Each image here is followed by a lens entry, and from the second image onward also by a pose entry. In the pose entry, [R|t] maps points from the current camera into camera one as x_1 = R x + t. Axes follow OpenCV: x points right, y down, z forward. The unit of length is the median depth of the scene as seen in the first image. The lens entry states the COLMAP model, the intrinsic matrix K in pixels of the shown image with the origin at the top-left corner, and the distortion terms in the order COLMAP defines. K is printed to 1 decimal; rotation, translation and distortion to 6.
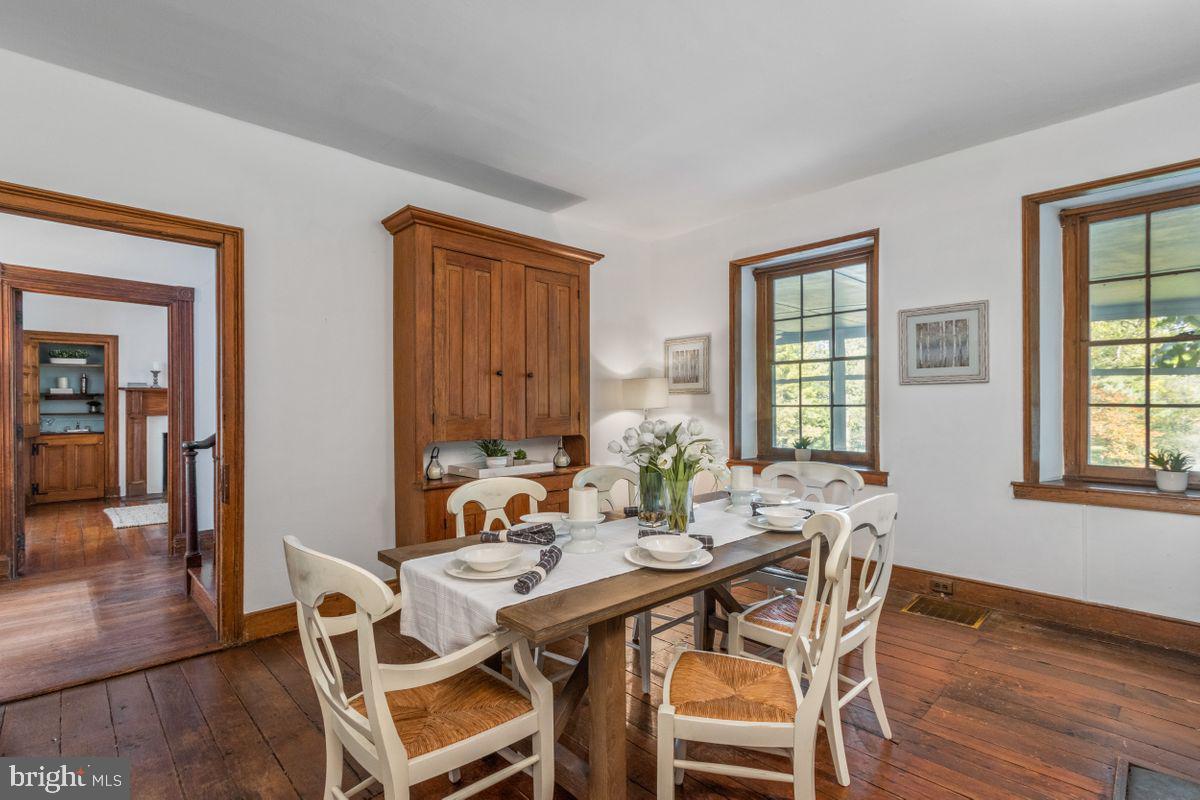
lens RADIAL K [[561.3, 0, 599.3], [0, 561.3, 408.7], [0, 0, 1]] dist [0.002748, 0.000083]
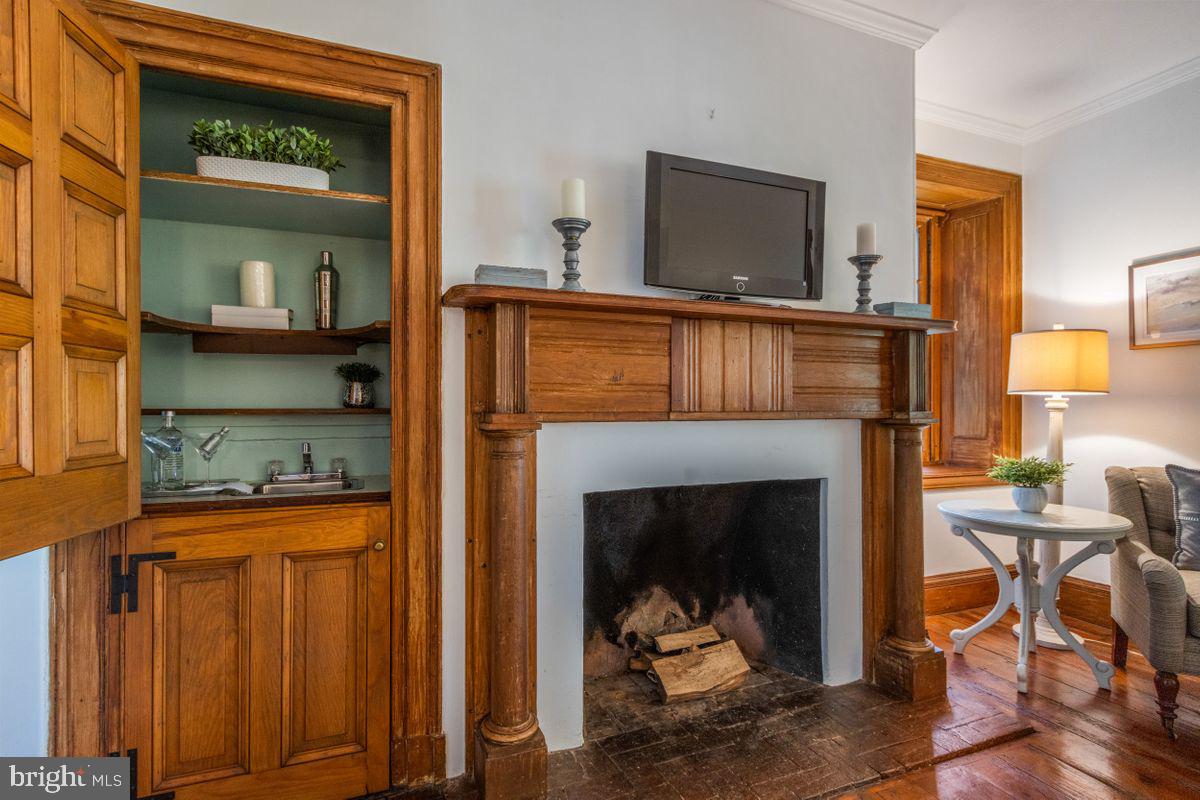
lens RADIAL K [[583.6, 0, 598.1], [0, 583.6, 407.4], [0, 0, 1]] dist [-0.001120, -0.000315]
pose [[0.928956, 0.001117, -0.370187, -0.716997], [-0.001419, 0.999999, -0.000544, 0.007409], [0.370186, 0.001030, 0.928957, 0.814535]]
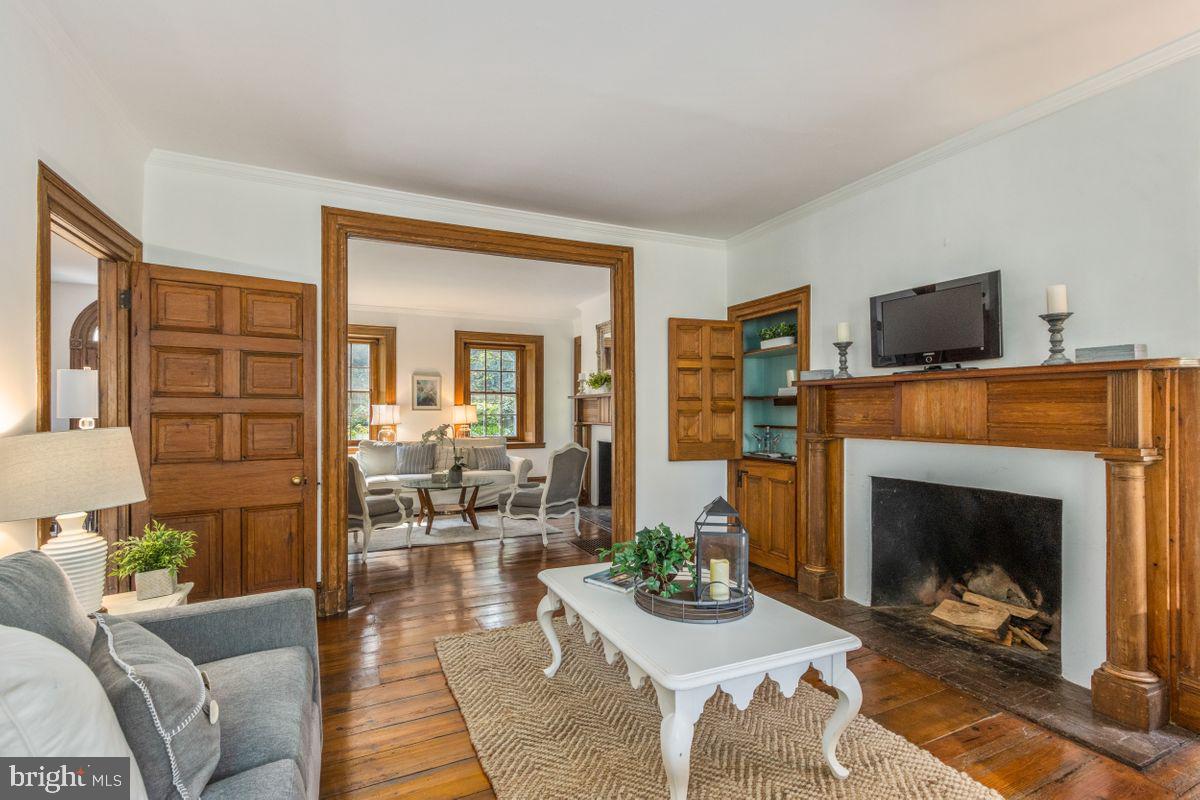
lens RADIAL K [[561.3, 0, 599.3], [0, 561.3, 408.7], [0, 0, 1]] dist [0.002748, 0.000083]
pose [[-0.317126, 0.001372, -0.948382, -0.286517], [-0.000733, 0.999998, 0.001691, -0.012694], [0.948383, 0.001232, -0.317125, 0.989756]]
